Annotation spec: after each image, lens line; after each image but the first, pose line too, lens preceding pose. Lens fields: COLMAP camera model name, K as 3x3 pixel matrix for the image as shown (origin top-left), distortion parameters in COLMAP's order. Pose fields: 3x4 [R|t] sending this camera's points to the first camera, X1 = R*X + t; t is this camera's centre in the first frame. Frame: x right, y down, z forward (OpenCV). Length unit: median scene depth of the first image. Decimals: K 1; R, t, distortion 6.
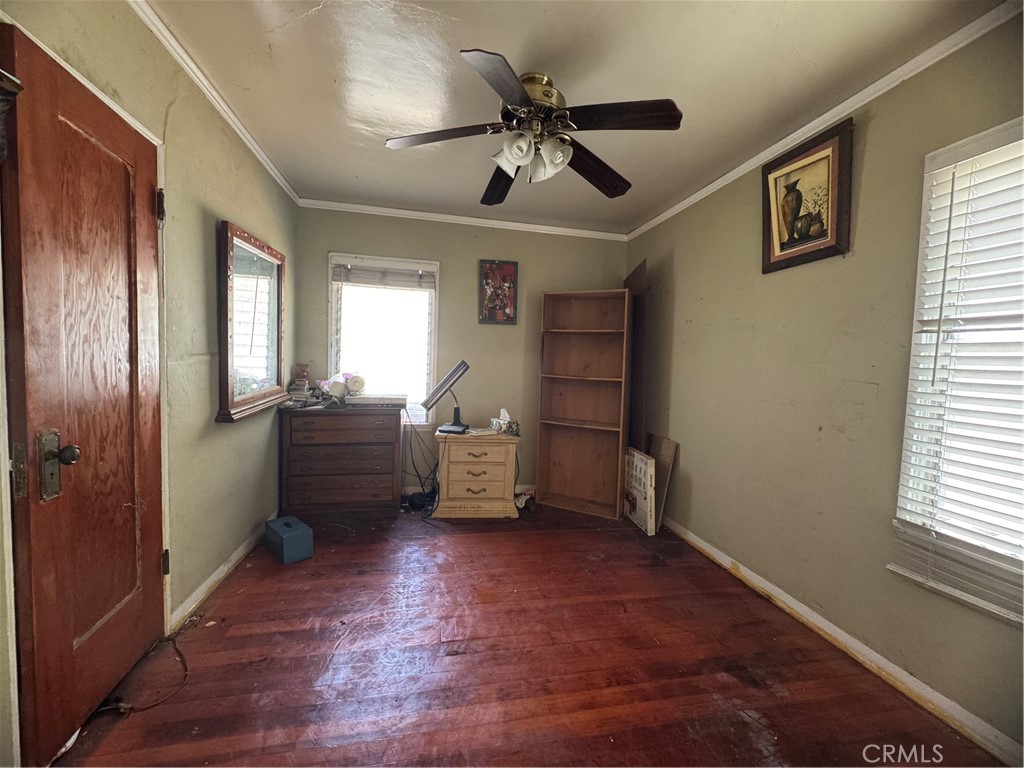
lens RADIAL K [[408.9, 0, 512.0], [0, 408.9, 384.0], [0, 0, 1]] dist [-0.003275, -0.000200]
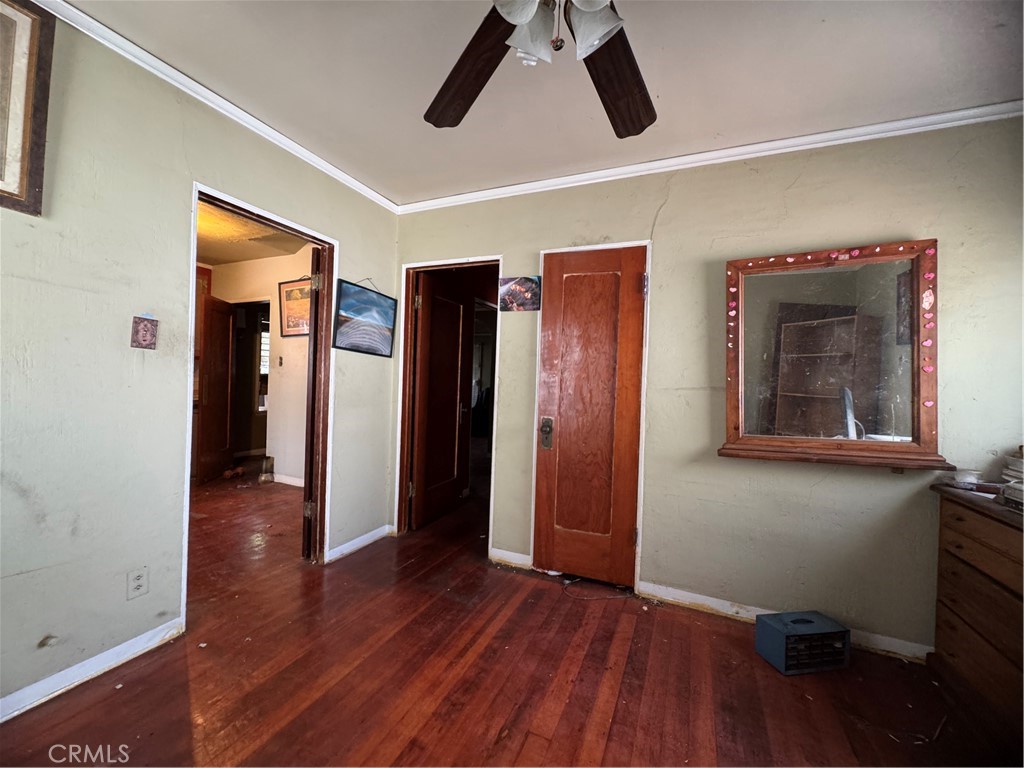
lens RADIAL K [[408.9, 0, 512.0], [0, 408.9, 384.0], [0, 0, 1]] dist [-0.003275, -0.000200]
pose [[-0.572564, -0.049360, -0.818373, 0.584012], [-0.104336, 0.994457, 0.013017, -0.055816], [0.813194, 0.092839, -0.574540, 1.497714]]
